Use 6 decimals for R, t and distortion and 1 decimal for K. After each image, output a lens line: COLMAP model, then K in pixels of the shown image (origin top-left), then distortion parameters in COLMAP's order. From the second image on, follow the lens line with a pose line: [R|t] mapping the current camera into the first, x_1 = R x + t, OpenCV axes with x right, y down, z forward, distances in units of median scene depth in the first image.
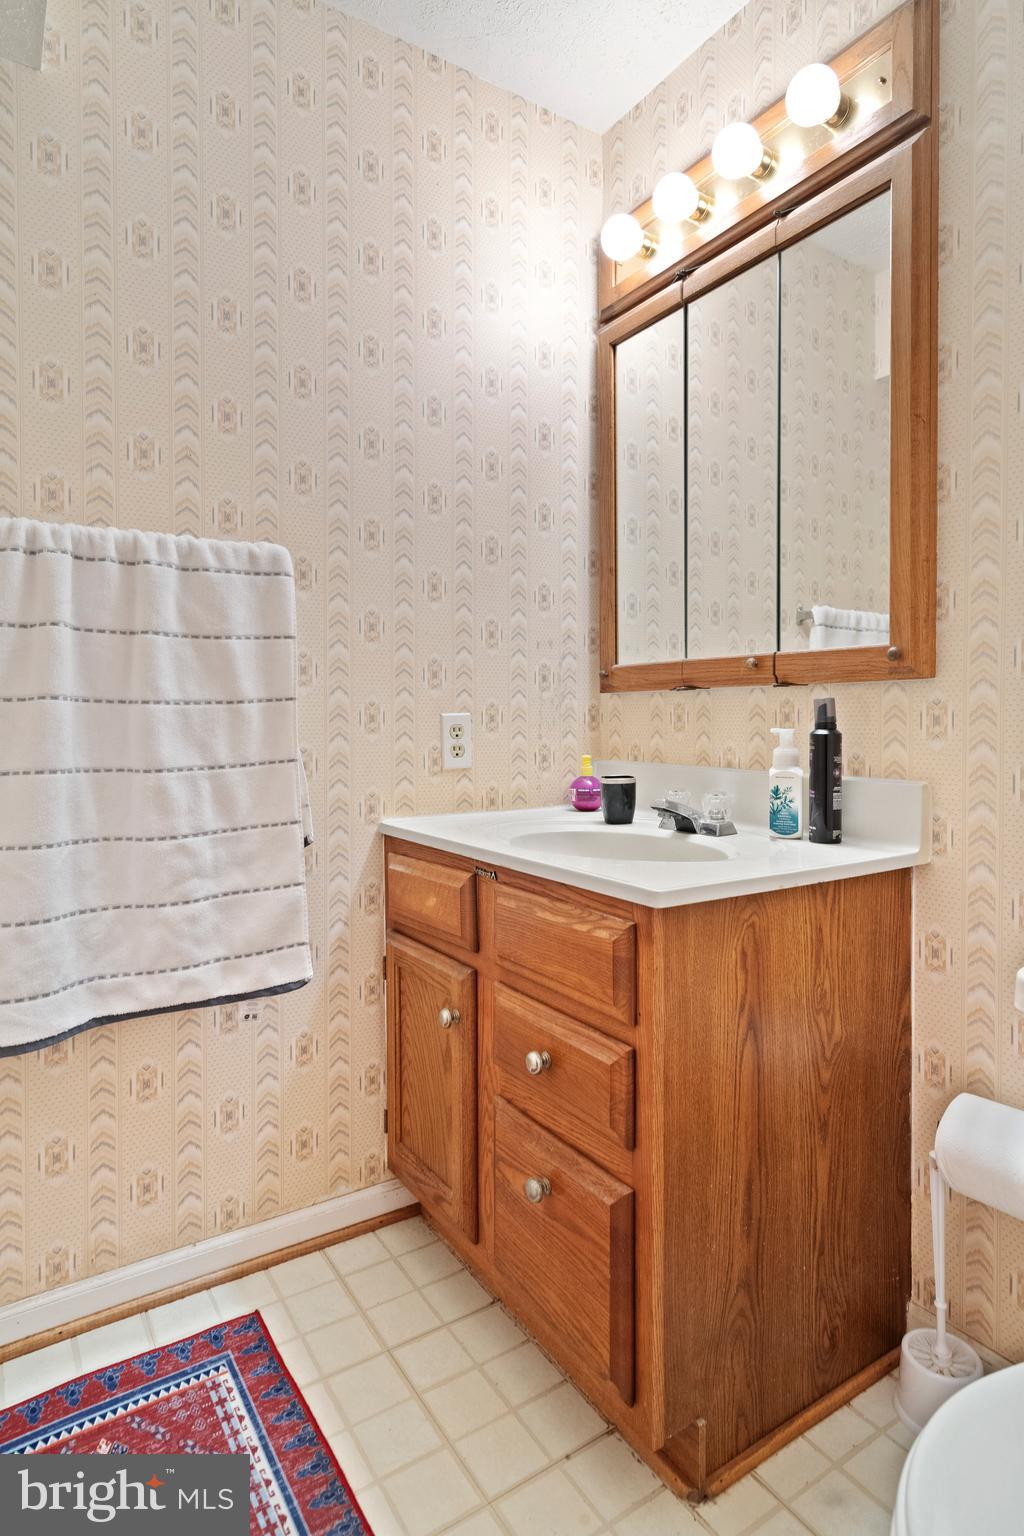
lens RADIAL K [[831.7, 0, 508.7], [0, 831.7, 733.3], [0, 0, 1]] dist [0.005403, 0.001503]
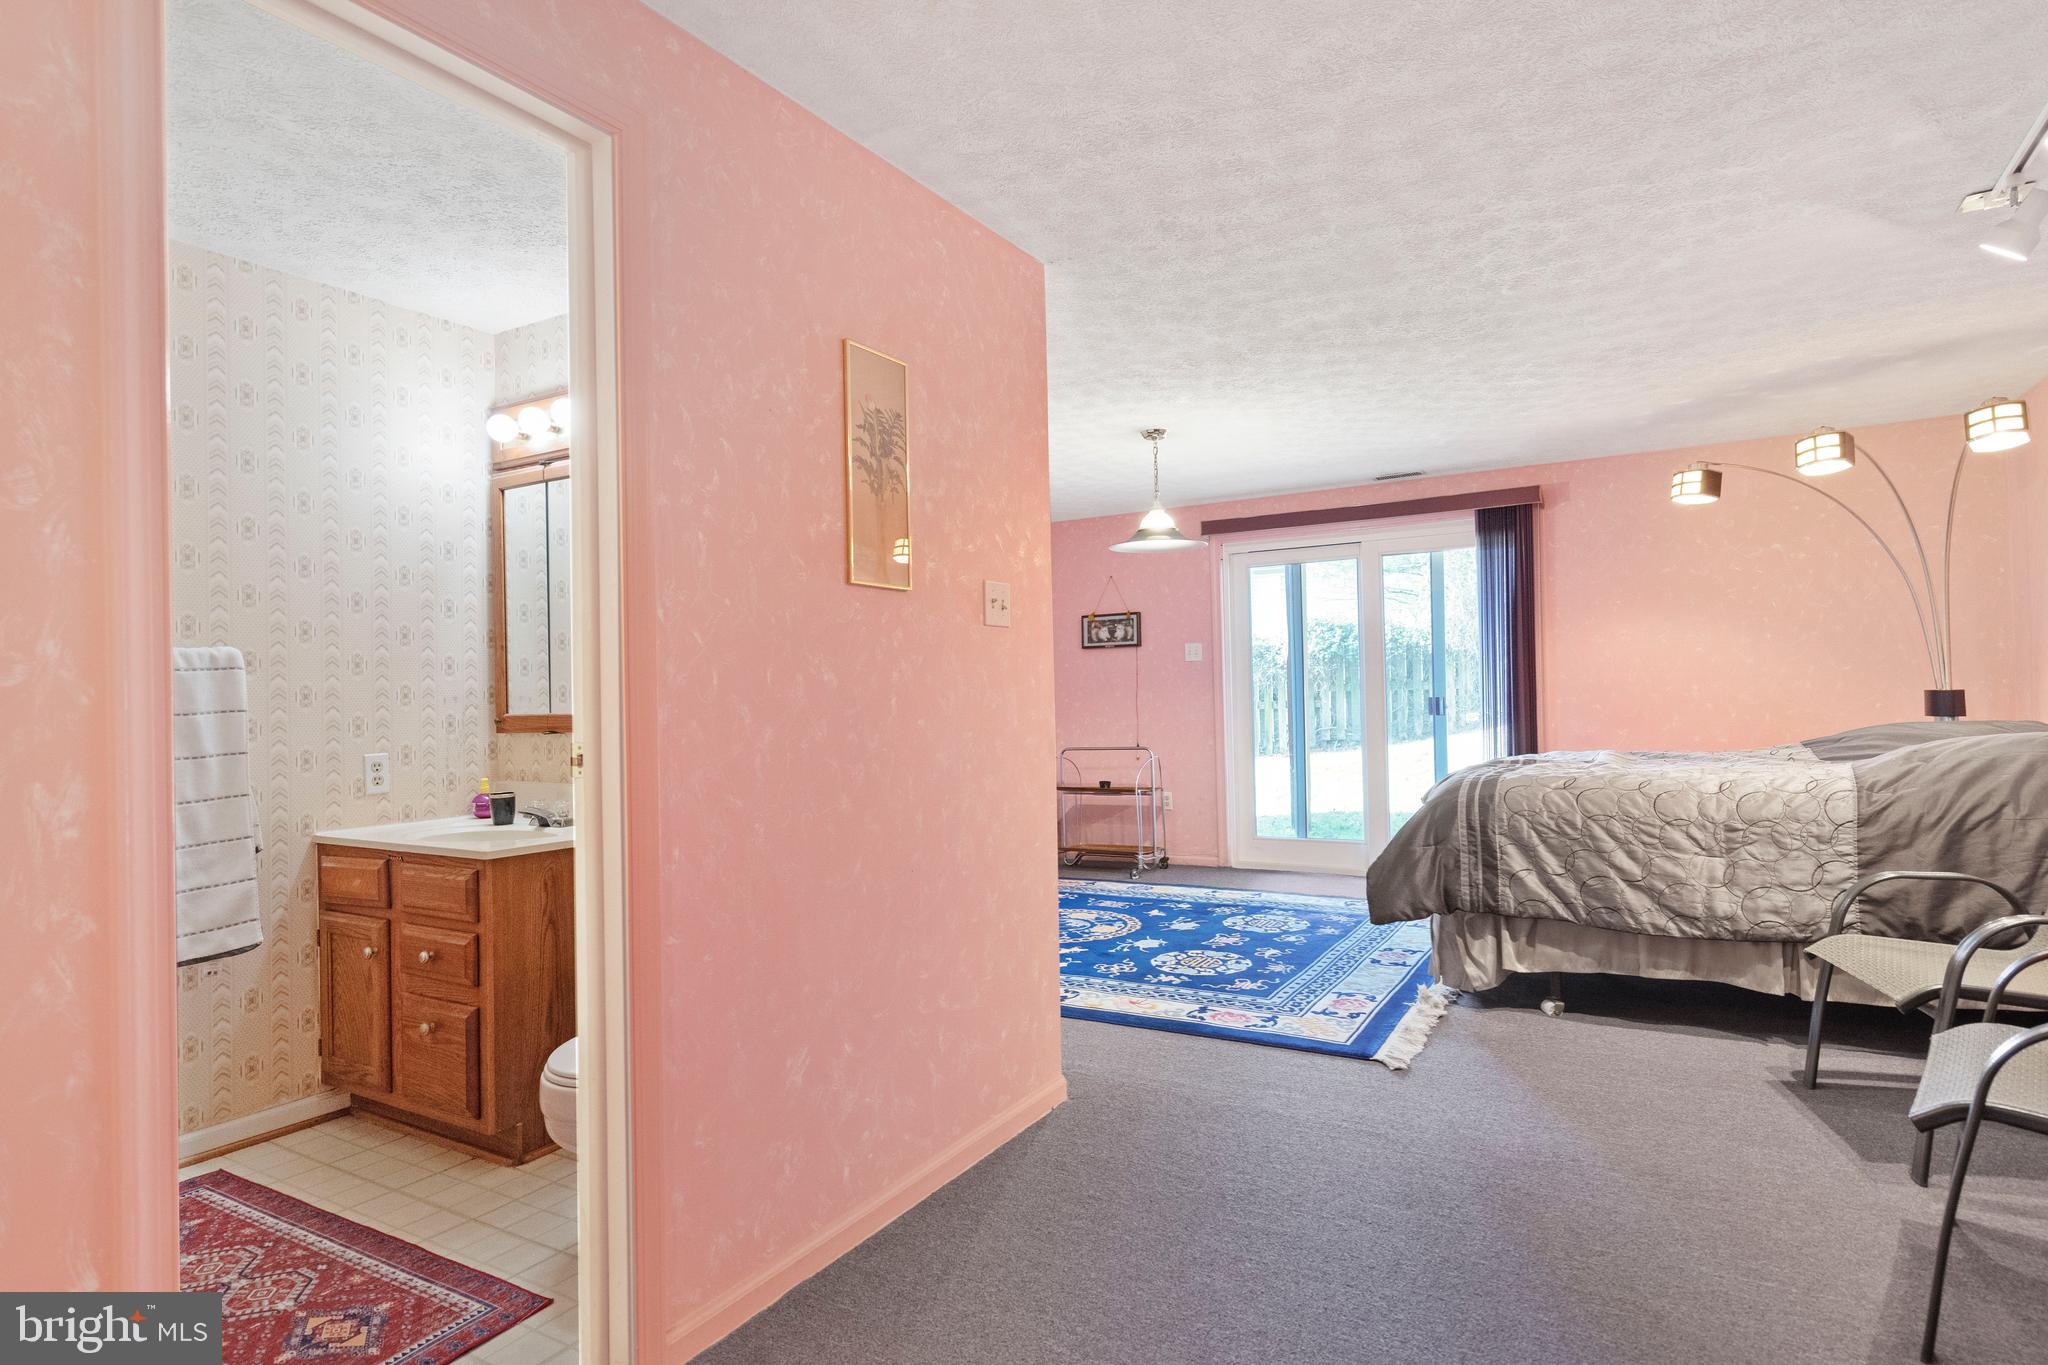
lens RADIAL K [[1108.9, 0, 1024.0], [0, 1108.9, 682.5], [0, 0, 1]] dist [0.005403, 0.001503]
pose [[0.900955, -0.010663, 0.433782, 0.127436], [0.024308, 0.999368, -0.025921, -0.080709], [-0.433232, 0.033898, 0.900645, -1.356188]]
